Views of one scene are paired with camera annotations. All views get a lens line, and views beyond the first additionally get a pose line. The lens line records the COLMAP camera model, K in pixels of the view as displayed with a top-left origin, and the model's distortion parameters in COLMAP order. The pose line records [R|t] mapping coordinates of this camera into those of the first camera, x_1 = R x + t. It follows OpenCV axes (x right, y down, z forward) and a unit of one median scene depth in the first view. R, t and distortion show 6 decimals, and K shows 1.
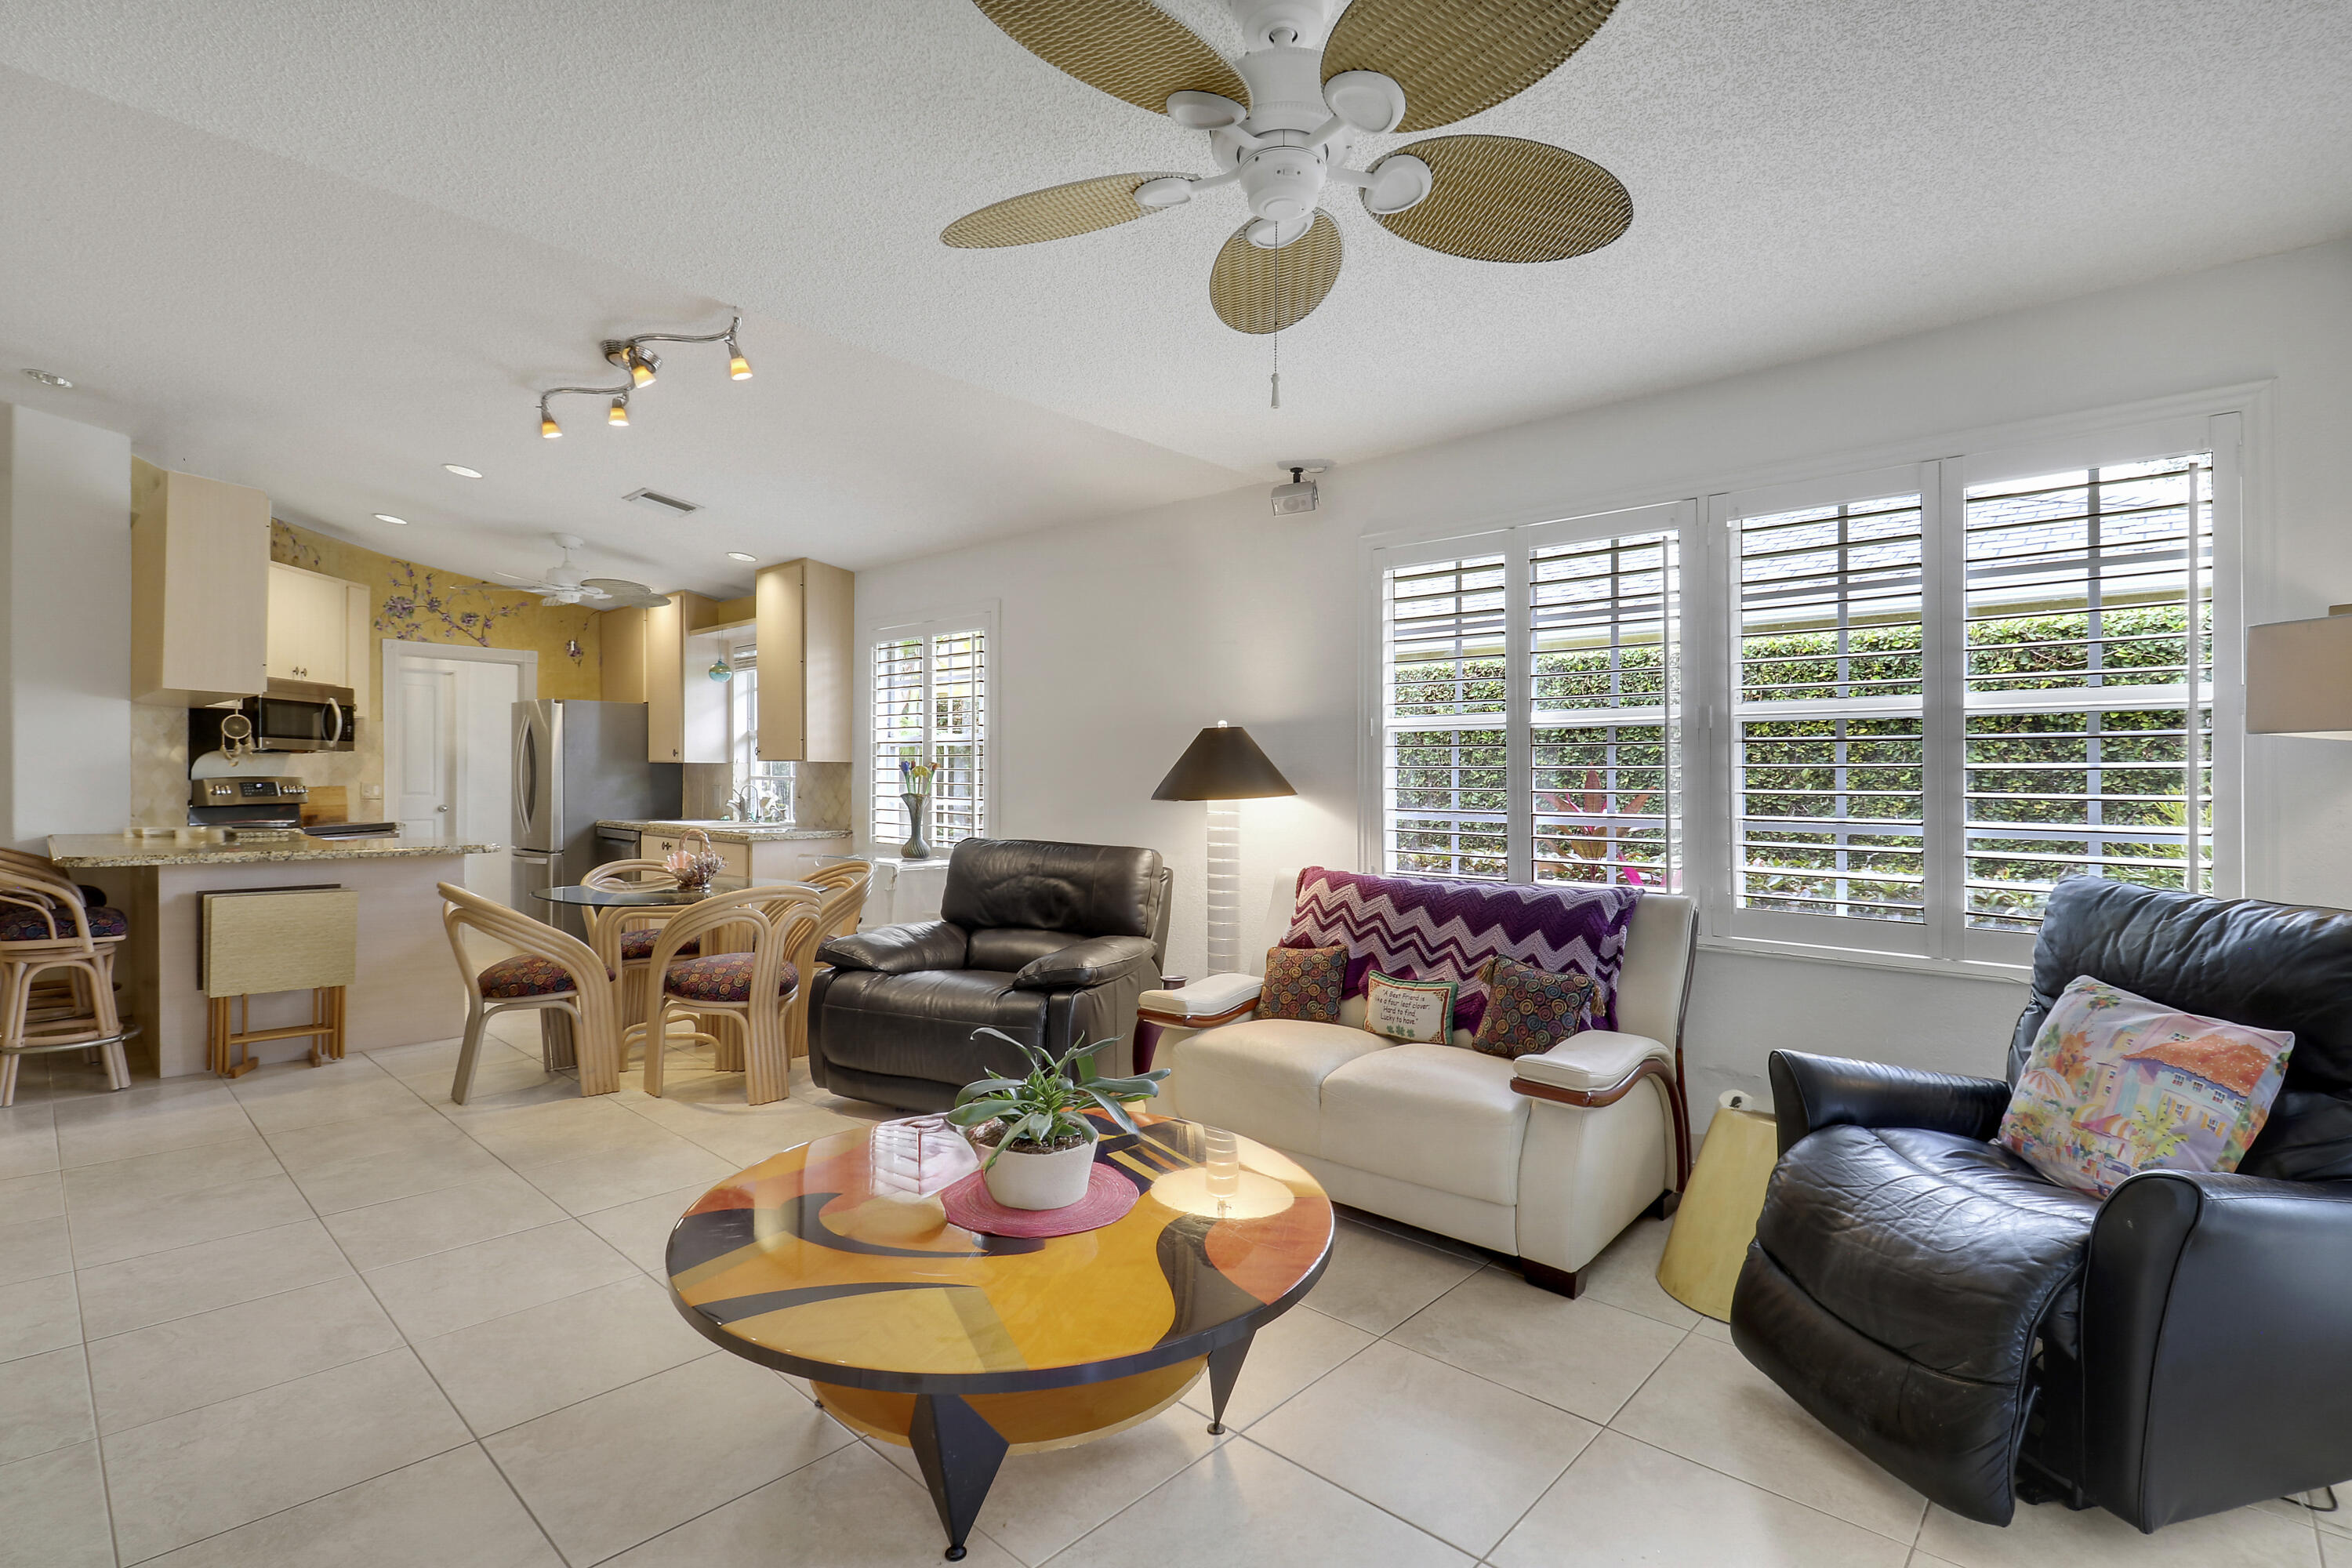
lens RADIAL K [[1078.7, 0, 1176.0], [0, 1078.7, 784.0], [0, 0, 1]] dist [0.003101, 0.000296]
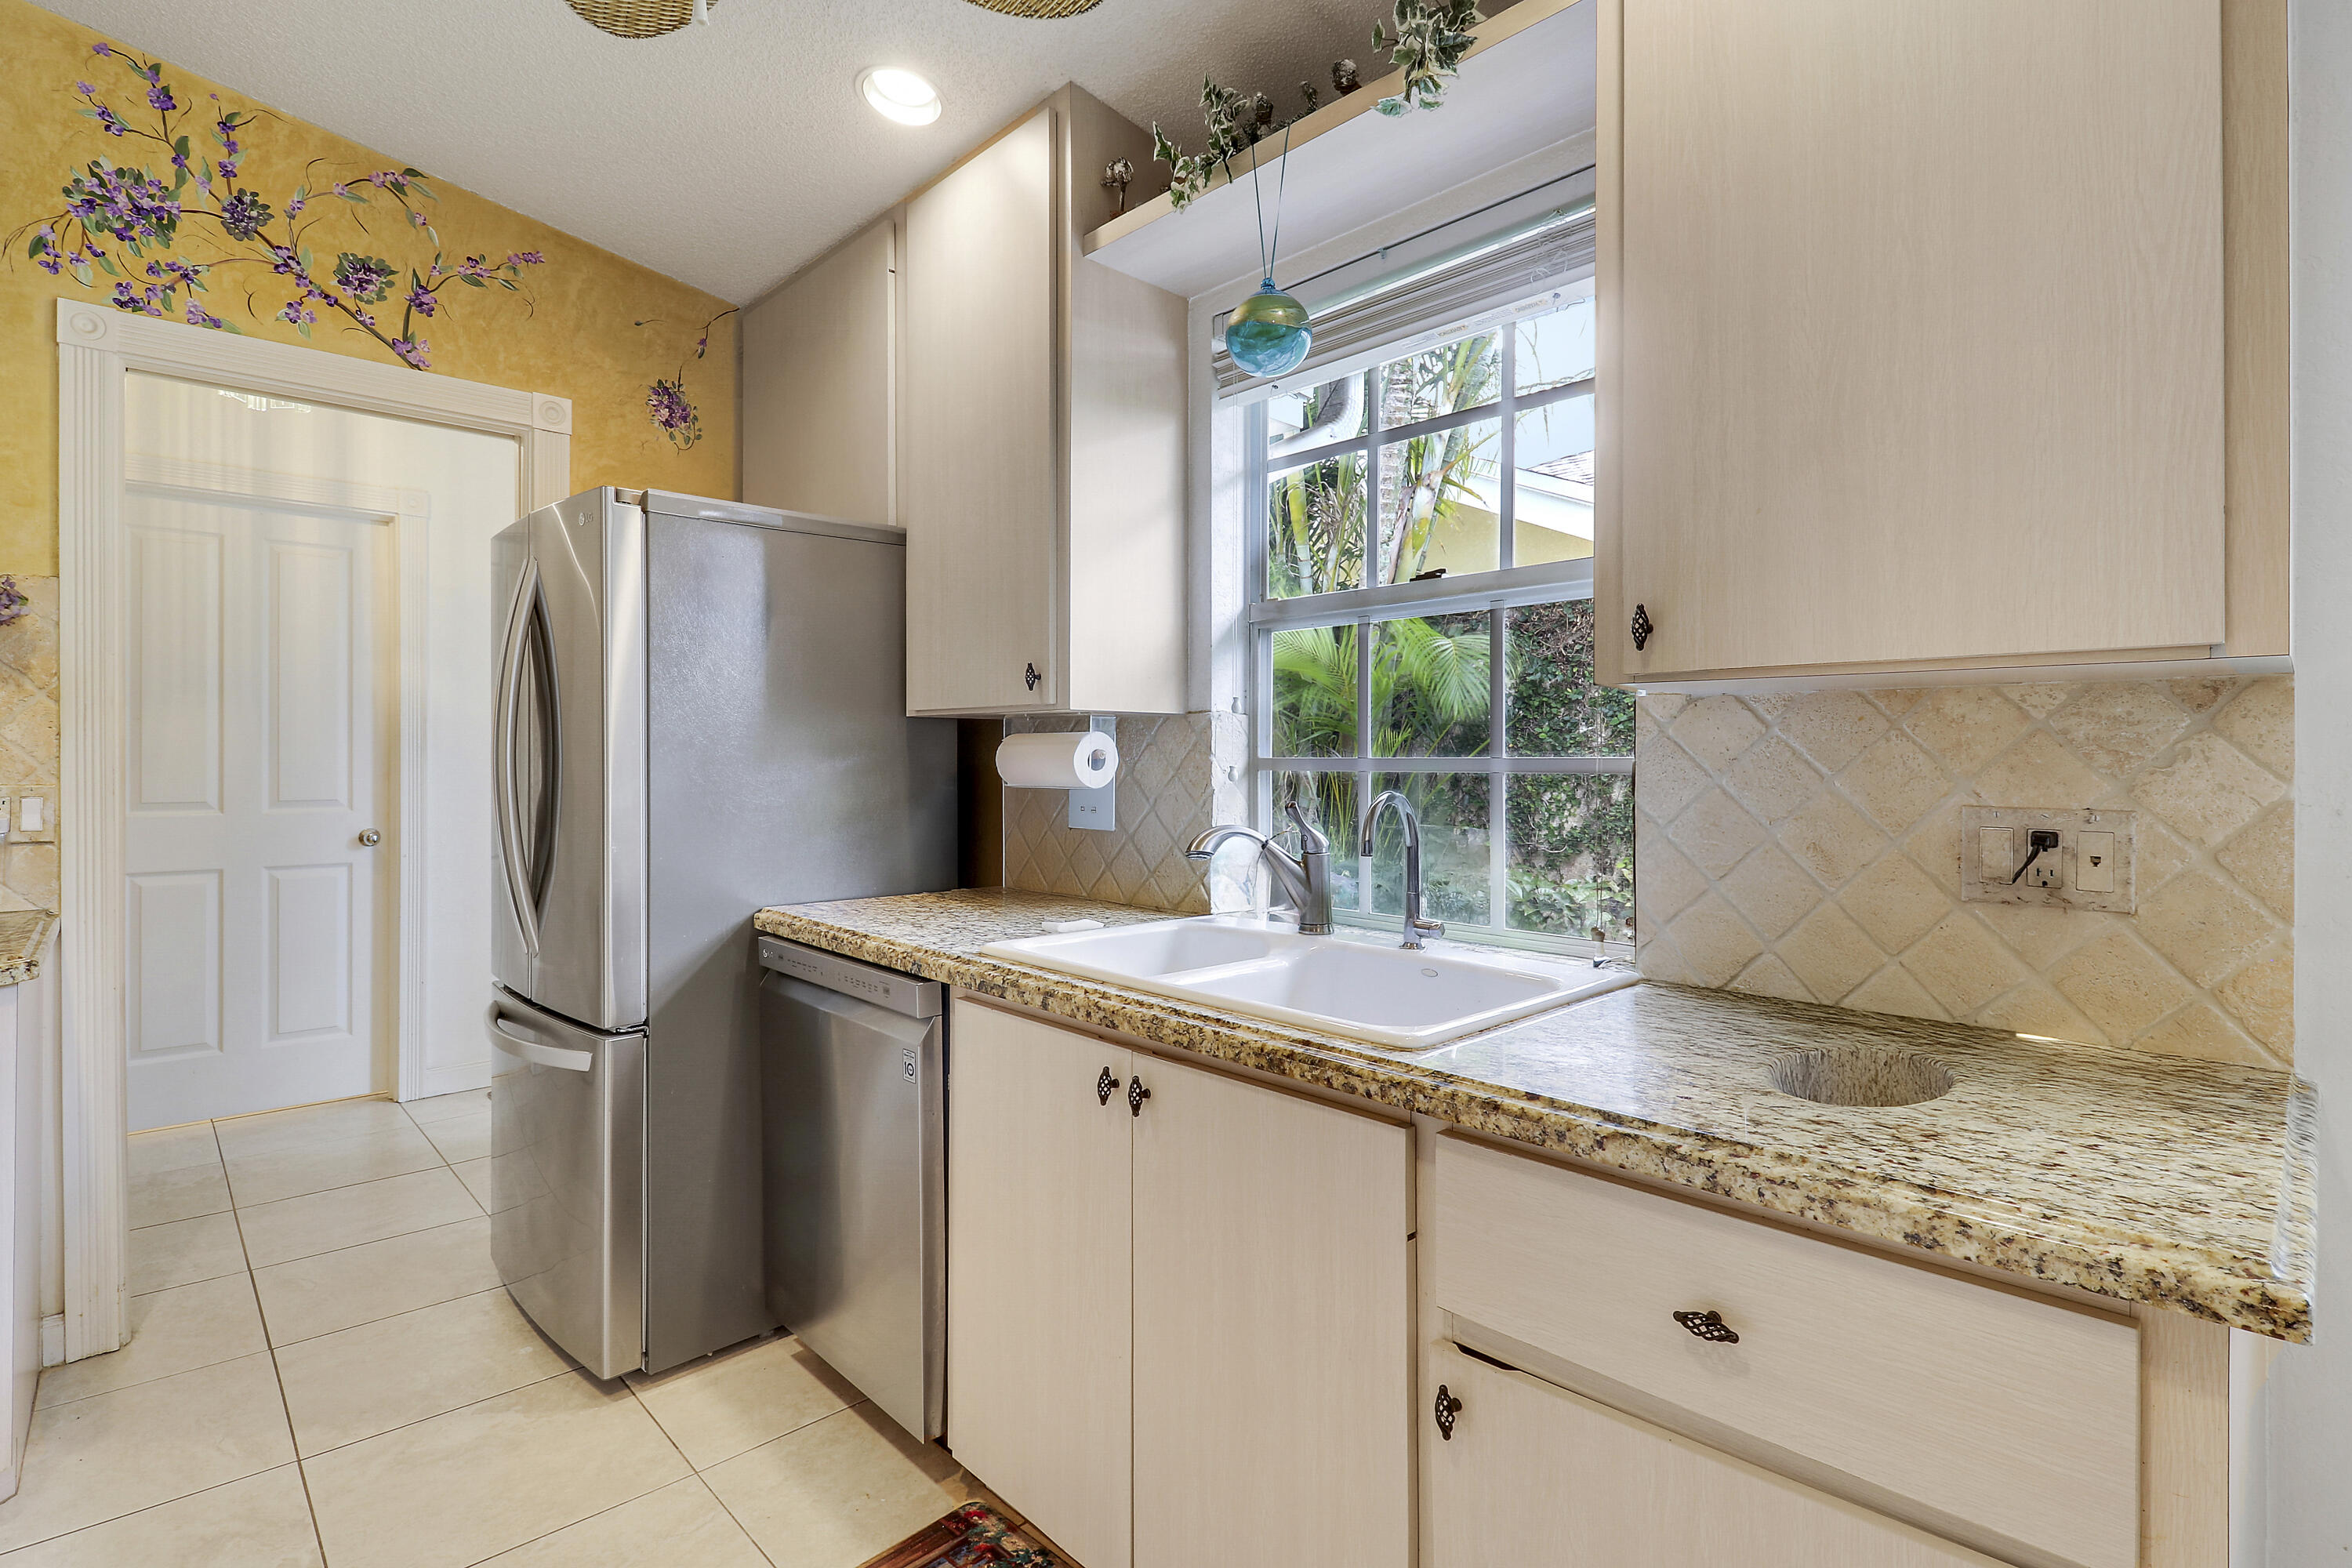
lens RADIAL K [[1108.0, 0, 1187.5], [0, 1108.0, 766.6], [0, 0, 1]] dist [0.001186, -0.010152]
pose [[0.998278, -0.005586, -0.058396, -0.397418], [0.005741, 0.999980, 0.002478, -0.005521], [0.058381, -0.002809, 0.998290, 0.698520]]
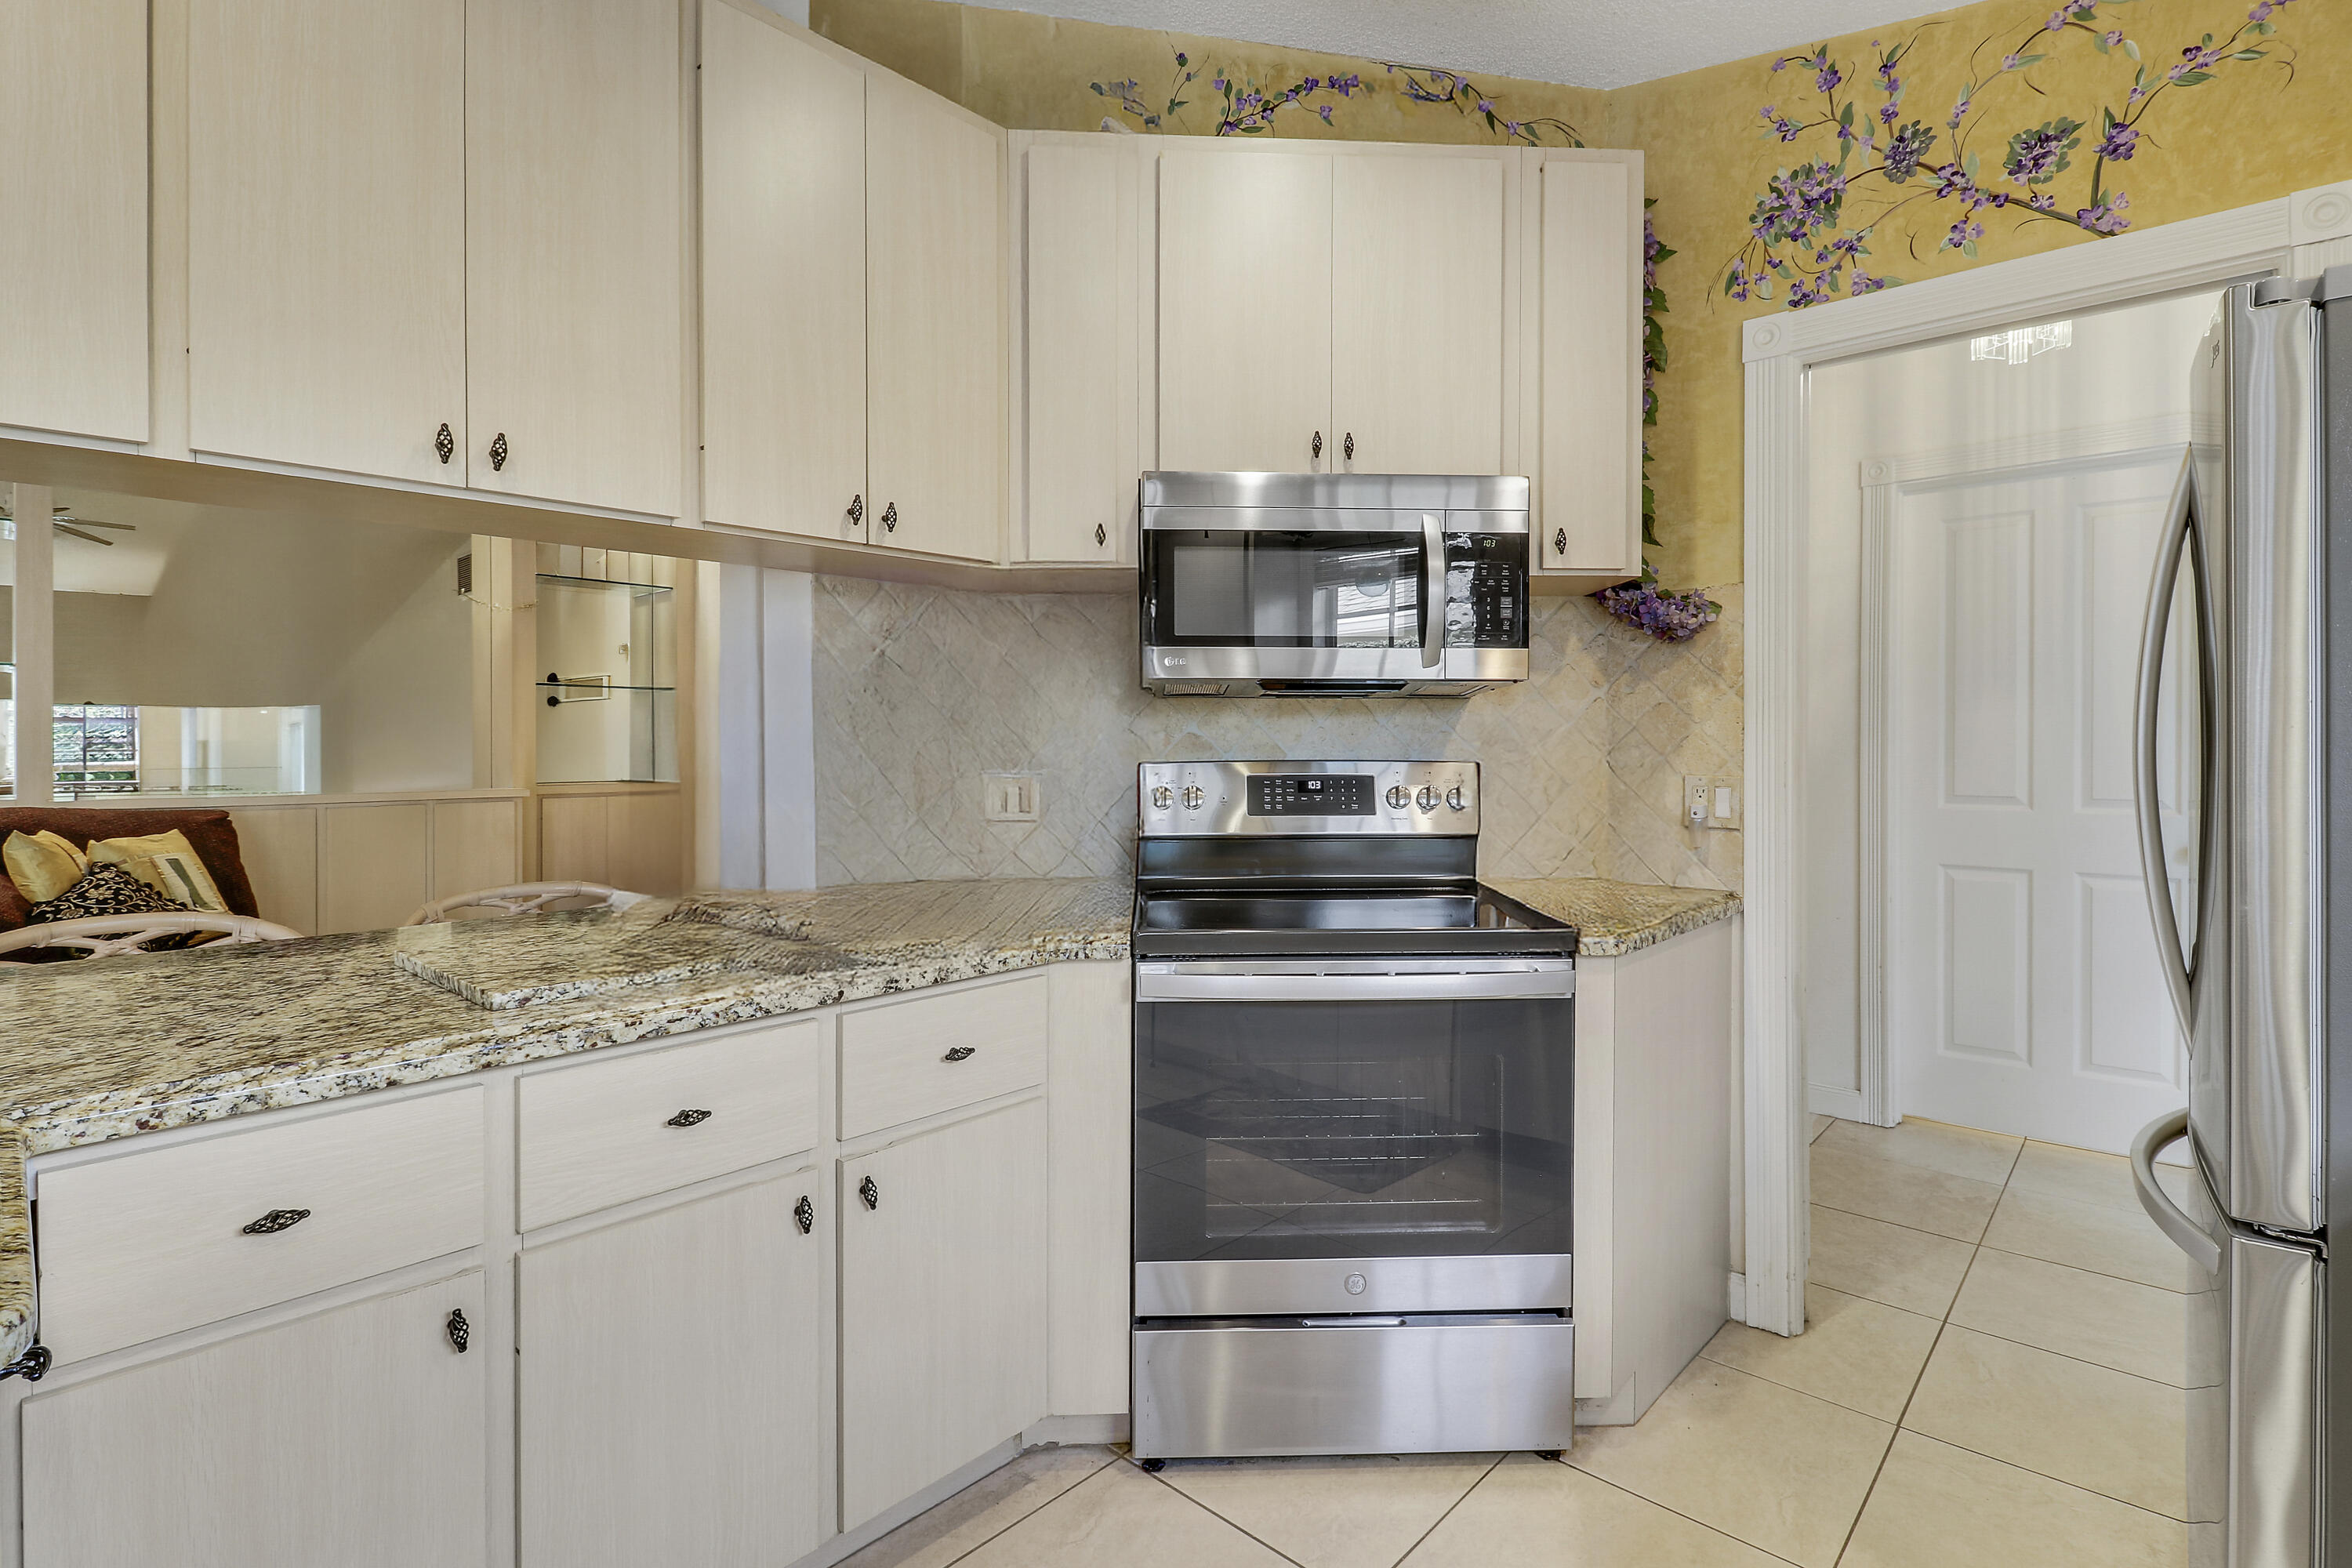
lens RADIAL K [[1114.9, 0, 1212.7], [0, 1114.9, 743.7], [0, 0, 1]] dist [0.026023, -0.021578]
pose [[0.027658, -0.012880, -0.999534, -0.399739], [-0.002410, 0.999913, -0.012952, -0.006426], [0.999615, 0.002767, 0.027624, 0.810591]]
